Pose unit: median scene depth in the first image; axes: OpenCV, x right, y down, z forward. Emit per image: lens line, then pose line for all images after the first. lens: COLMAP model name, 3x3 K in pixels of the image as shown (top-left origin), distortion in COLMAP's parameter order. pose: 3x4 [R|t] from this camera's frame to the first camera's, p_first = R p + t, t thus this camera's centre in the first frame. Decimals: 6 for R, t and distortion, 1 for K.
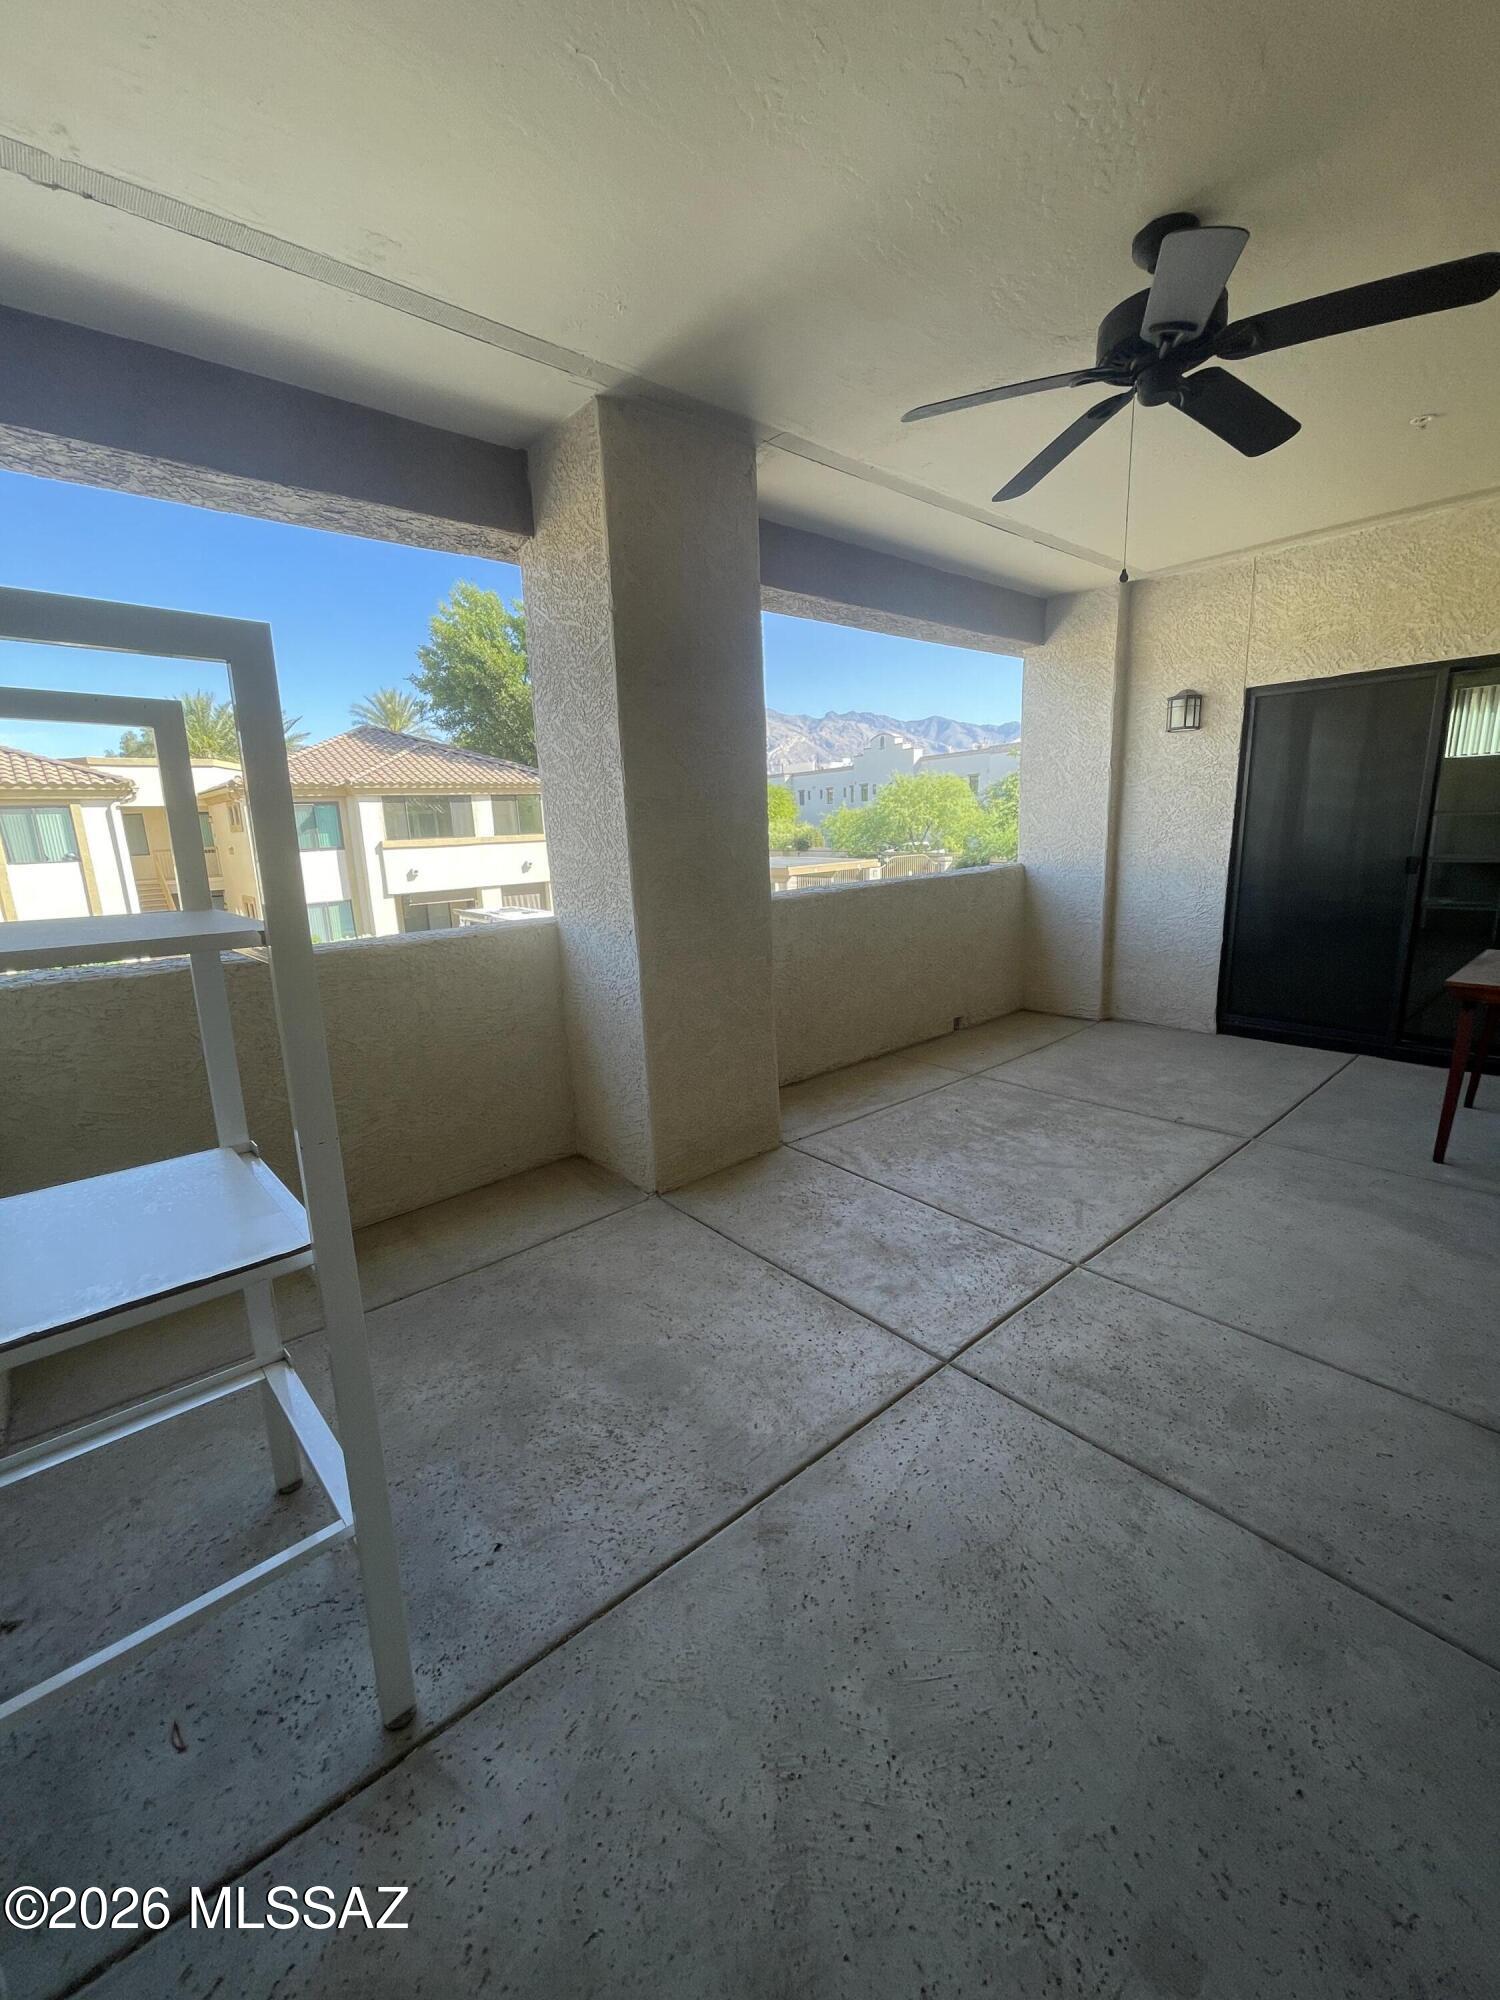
lens RADIAL K [[803.0, 0, 750.0], [0, 803.0, 1000.0], [0, 0, 1]] dist [-0.000160, -0.000148]
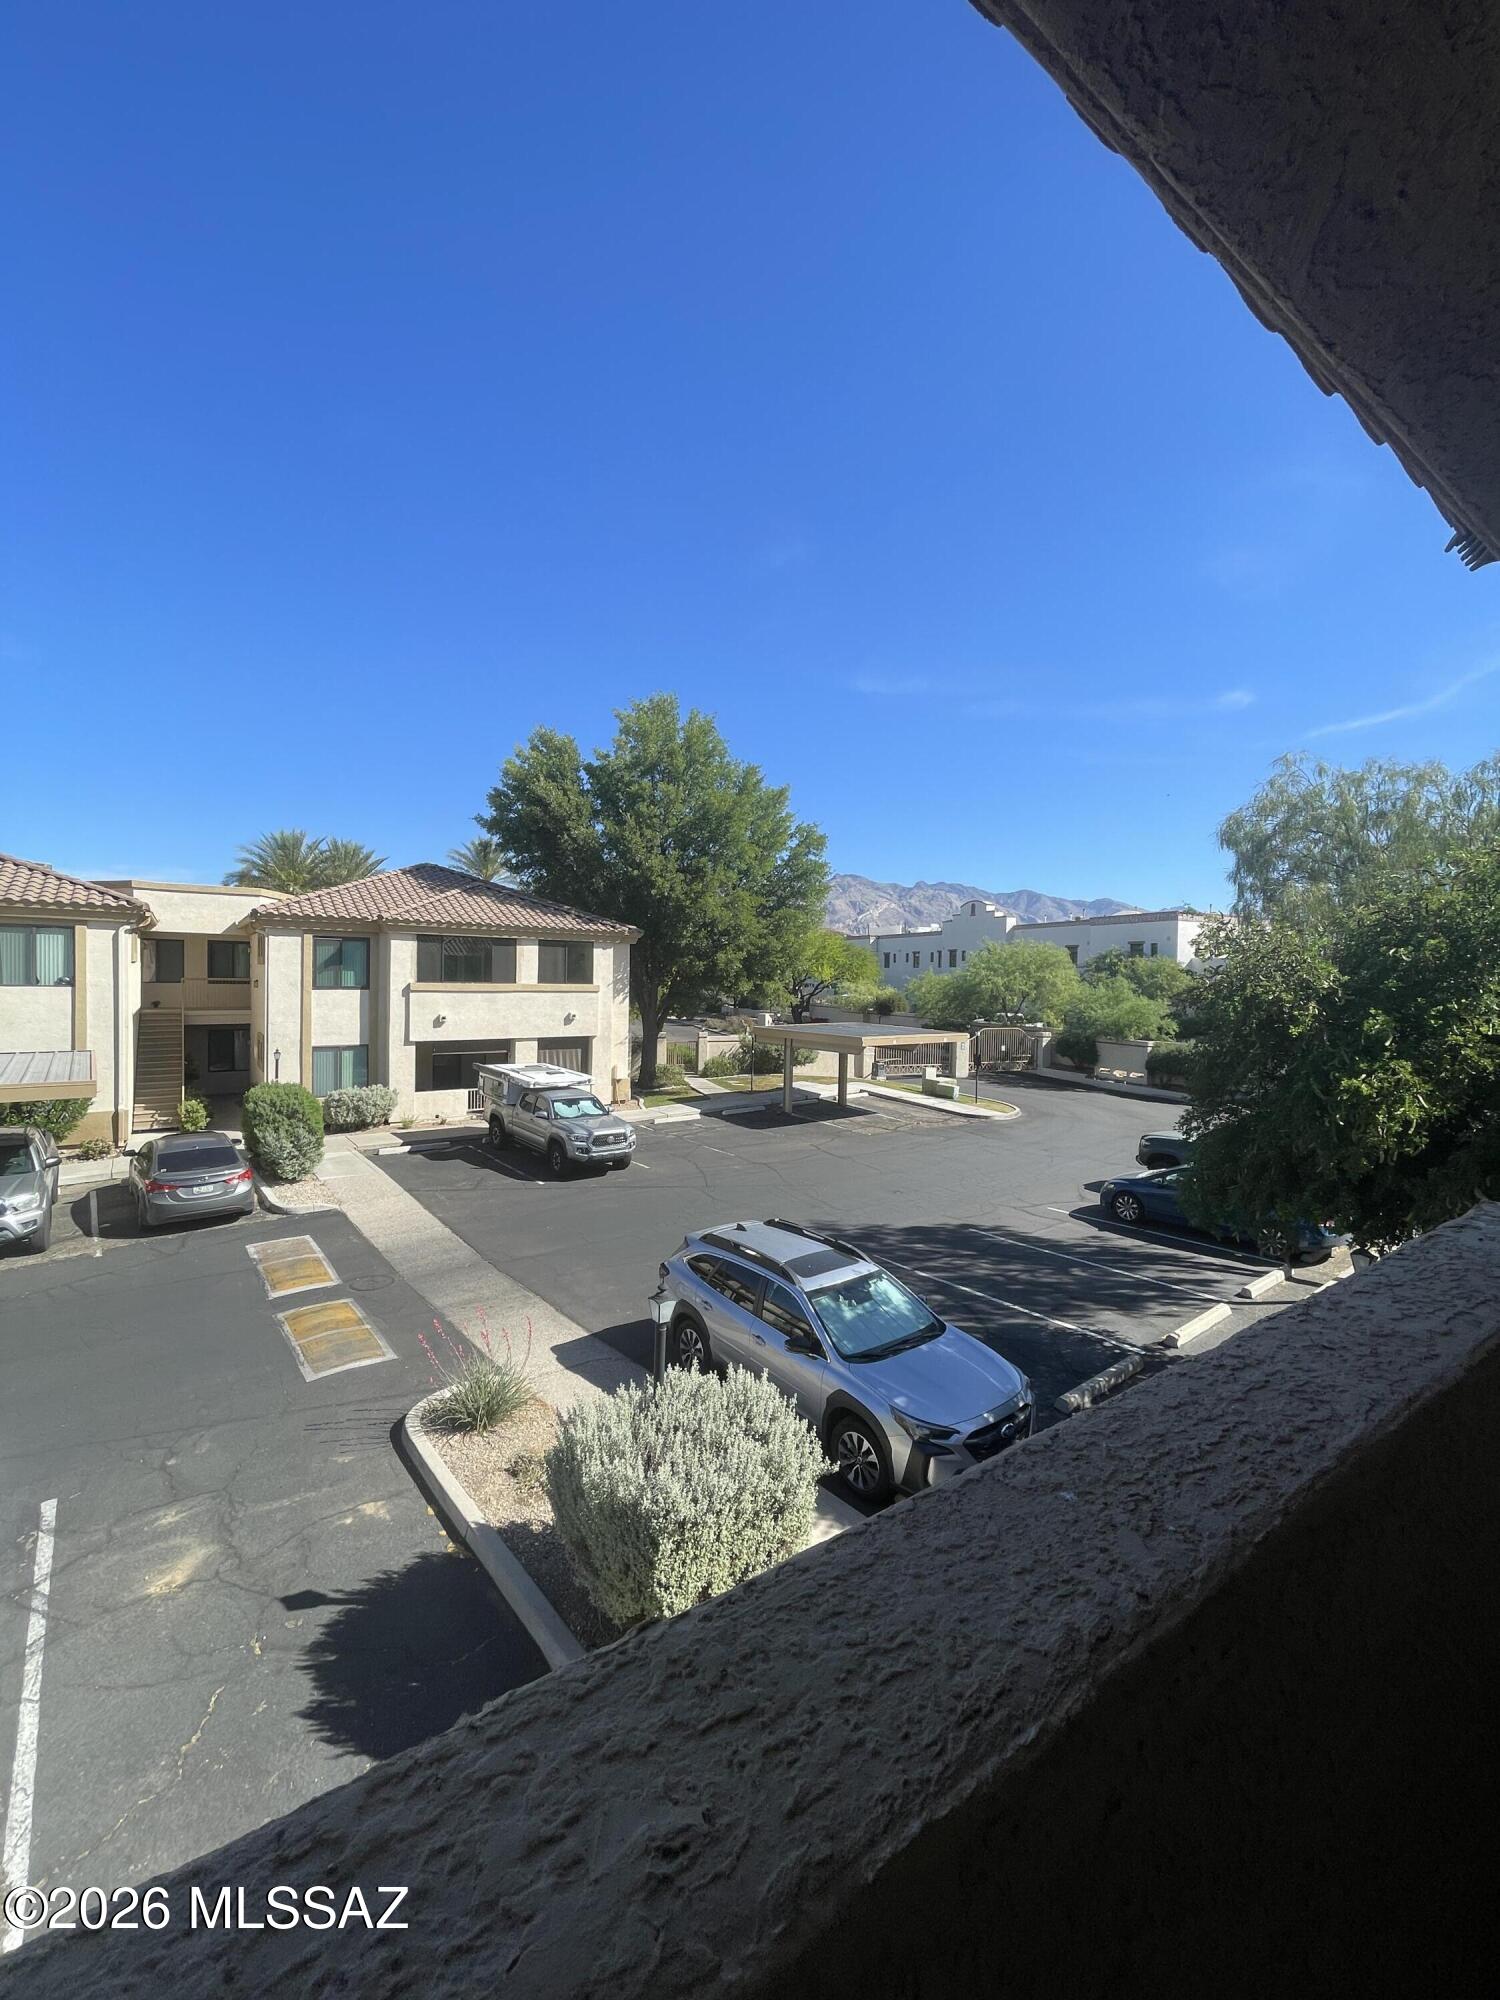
lens RADIAL K [[803.0, 0, 750.0], [0, 803.0, 1000.0], [0, 0, 1]] dist [-0.000160, -0.000148]
pose [[0.992810, 0.056551, -0.105502, 0.015074], [-0.075611, 0.979547, -0.186466, -0.033619], [0.092800, 0.193103, 0.976780, 0.133650]]
